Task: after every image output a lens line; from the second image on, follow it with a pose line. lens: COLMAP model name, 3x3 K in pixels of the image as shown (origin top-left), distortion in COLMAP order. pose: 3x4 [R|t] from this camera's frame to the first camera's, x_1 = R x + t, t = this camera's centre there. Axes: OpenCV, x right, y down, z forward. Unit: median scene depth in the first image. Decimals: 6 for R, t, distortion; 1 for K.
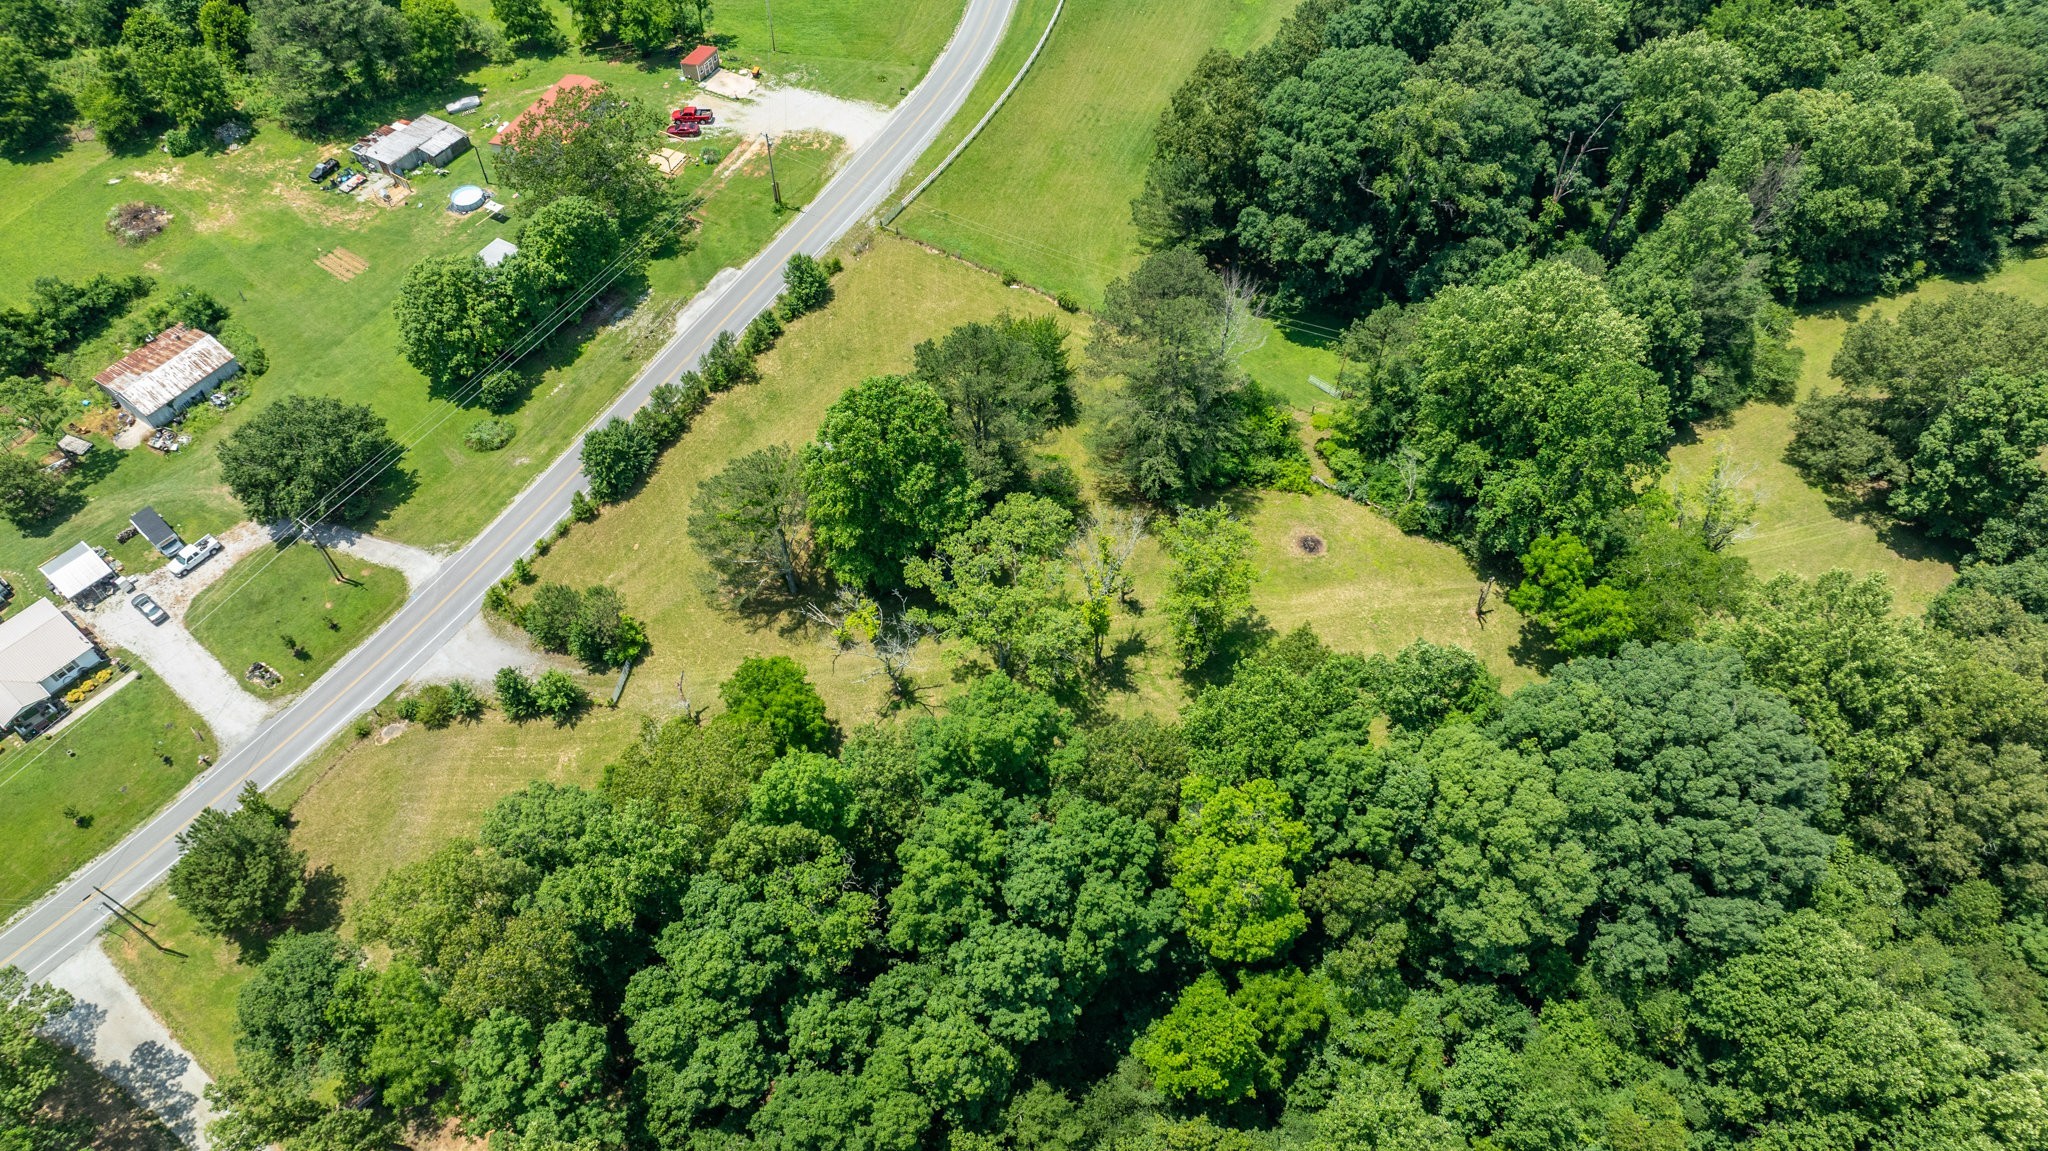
lens RADIAL K [[1438.7, 0, 1027.9], [0, 1438.7, 575.0], [0, 0, 1]] dist [-0.029647, 0.023565]
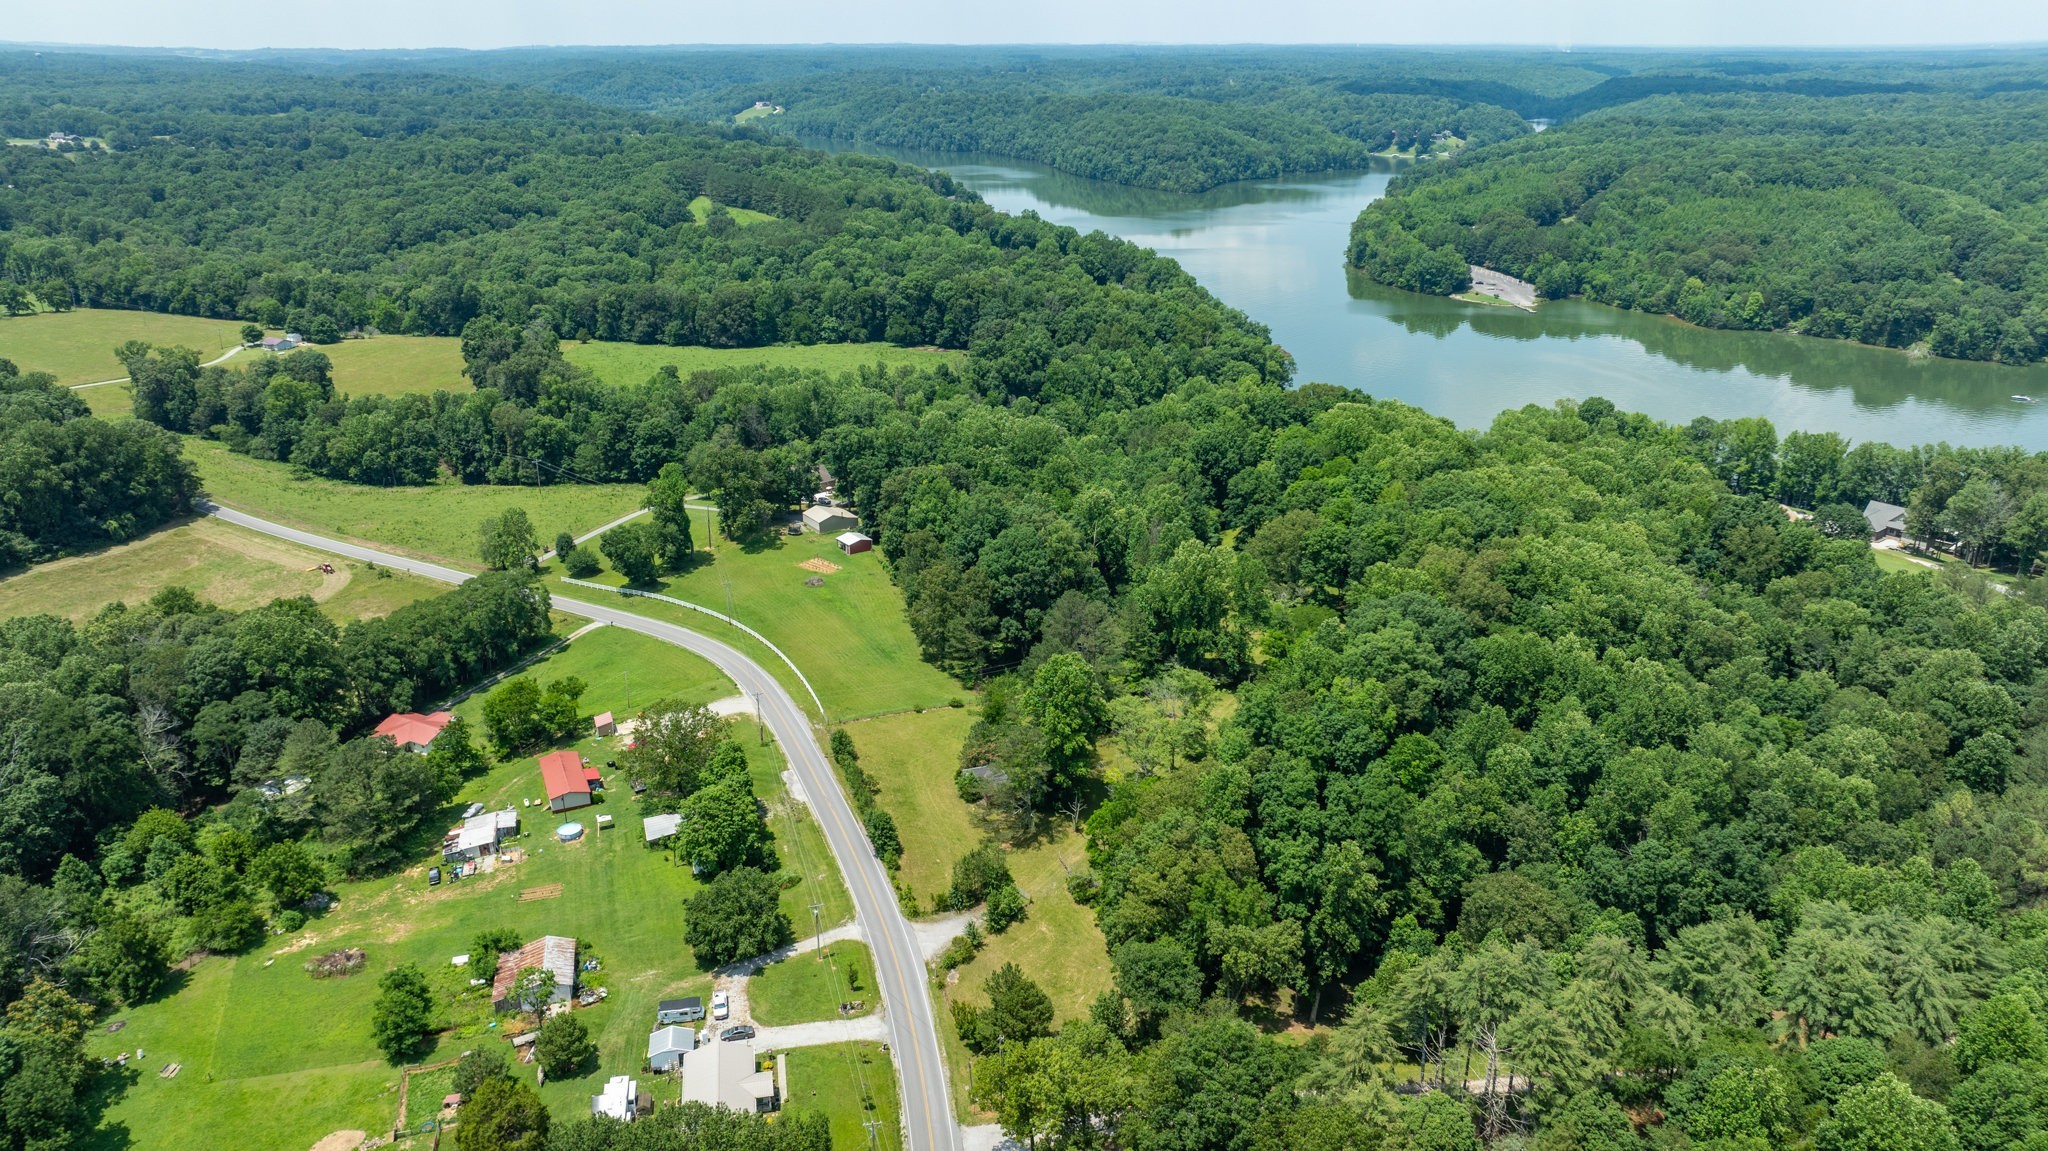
lens RADIAL K [[1438.7, 0, 1031.0], [0, 1438.7, 566.1], [0, 0, 1]] dist [-0.029647, 0.023565]
pose [[0.627150, -0.276678, 0.728102, -1.315039], [0.630968, 0.728549, -0.266636, 0.238833], [-0.456686, 0.626630, 0.631485, -0.257361]]
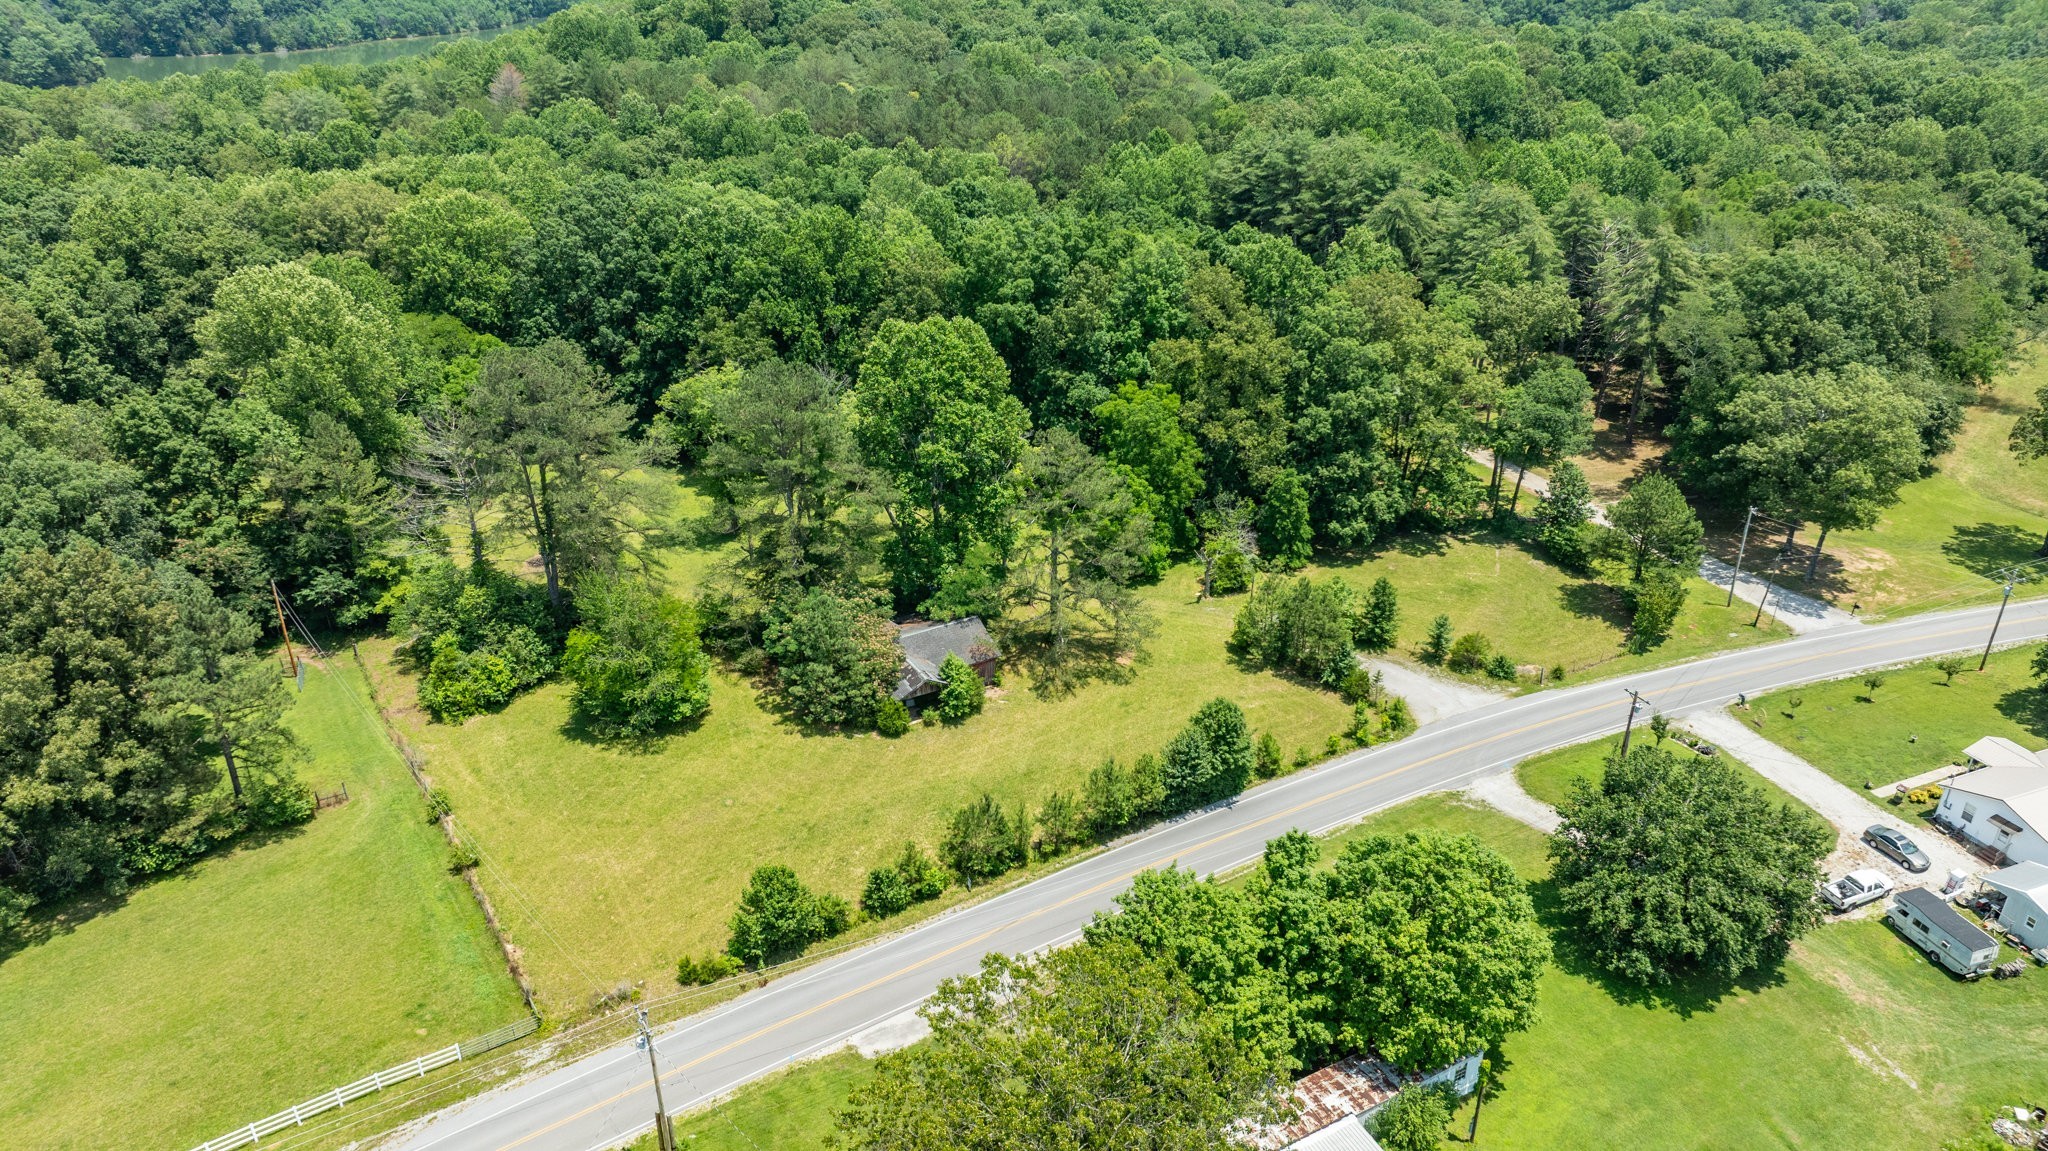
lens RADIAL K [[1438.7, 0, 1042.3], [0, 1438.7, 586.7], [0, 0, 1]] dist [-0.029647, 0.023565]
pose [[-0.889234, -0.212730, 0.404981, -0.505042], [0.366185, 0.199583, 0.908887, -0.793018], [-0.274175, 0.956511, -0.099578, 1.069579]]
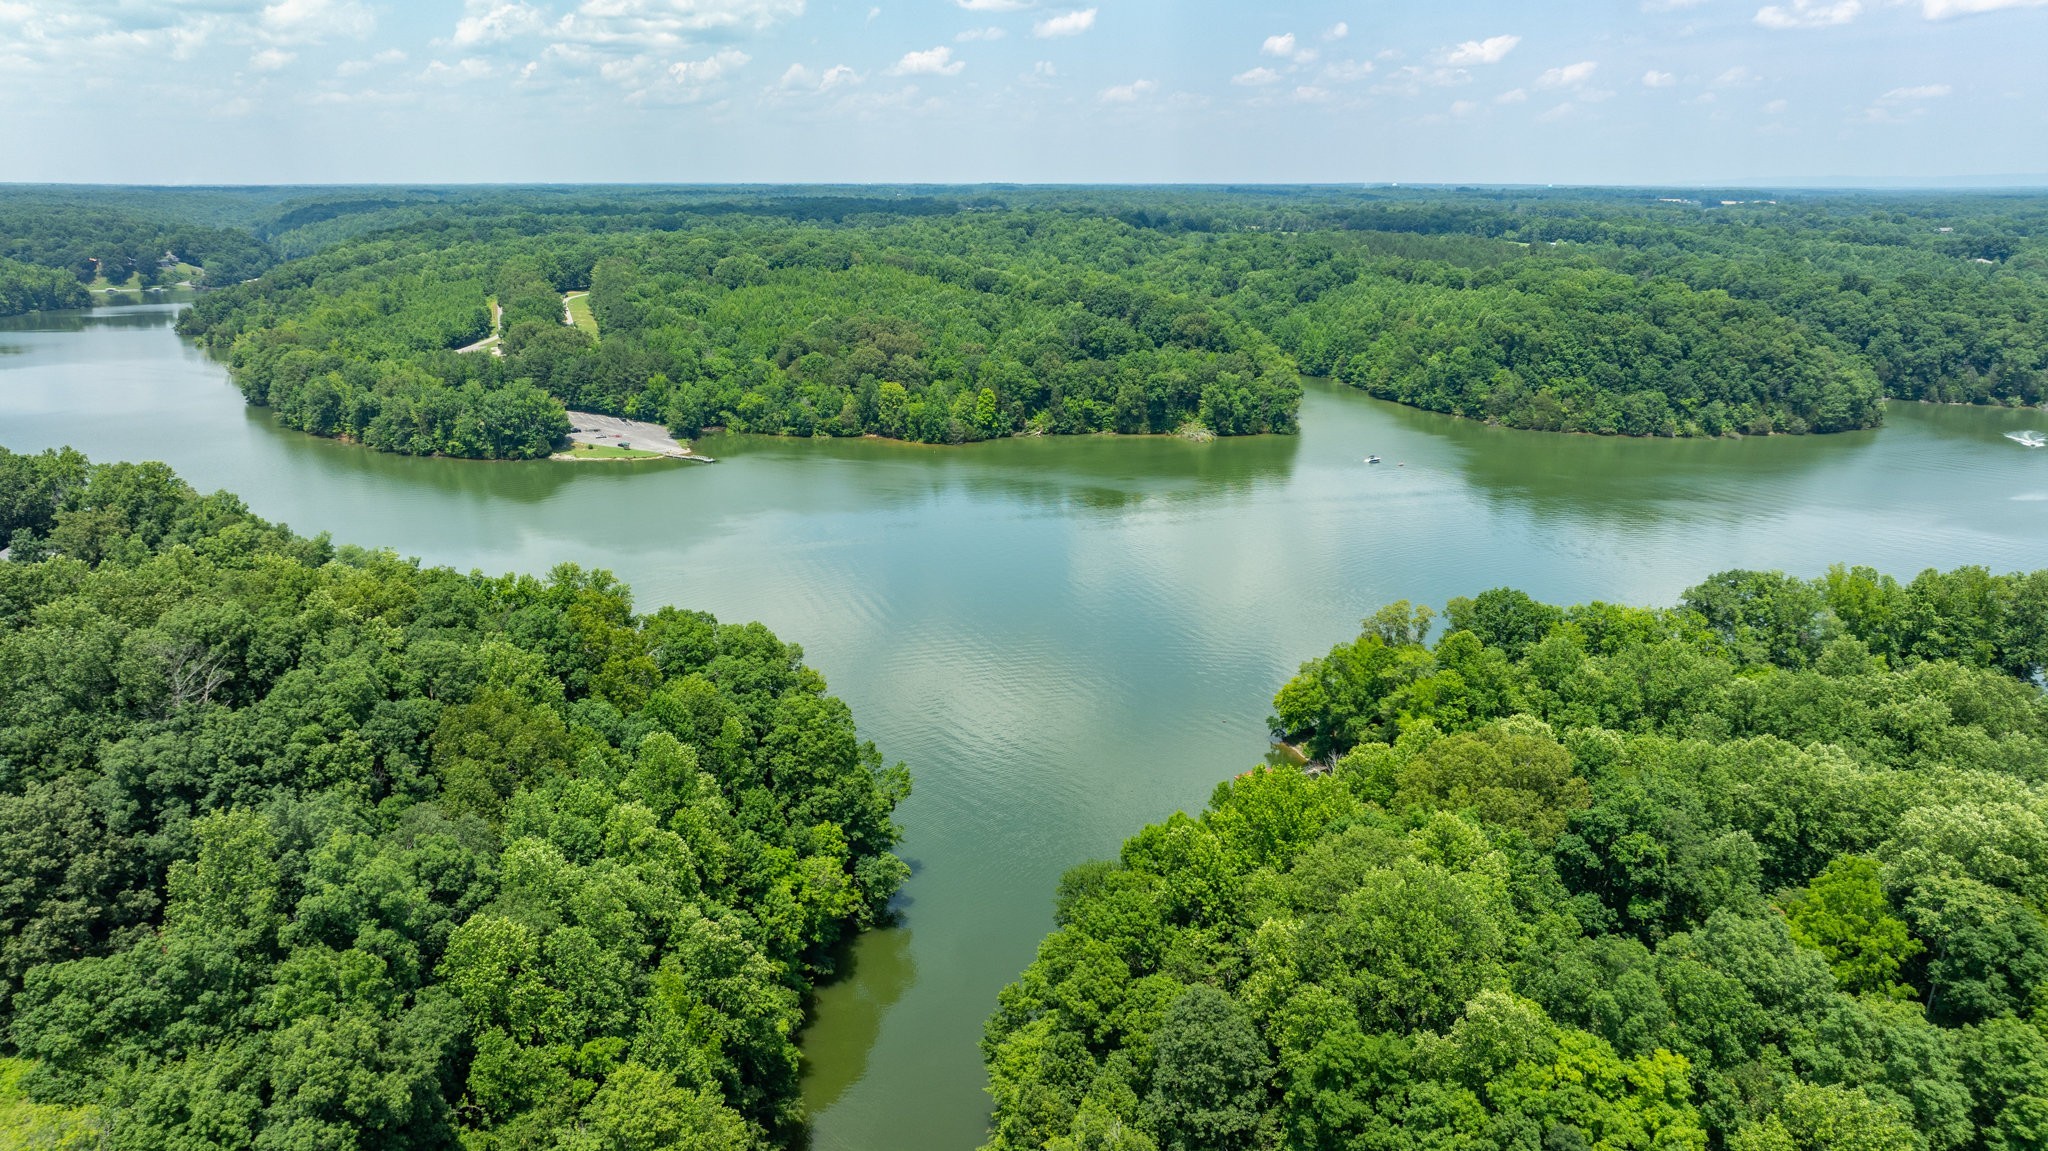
lens RADIAL K [[1438.7, 0, 1026.2], [0, 1438.7, 581.3], [0, 0, 1]] dist [-0.029647, 0.023565]
pose [[-0.208574, -0.270814, 0.939764, 0.826215], [0.788239, 0.522268, 0.325447, -1.301626], [-0.578944, 0.808638, 0.104535, 1.337076]]
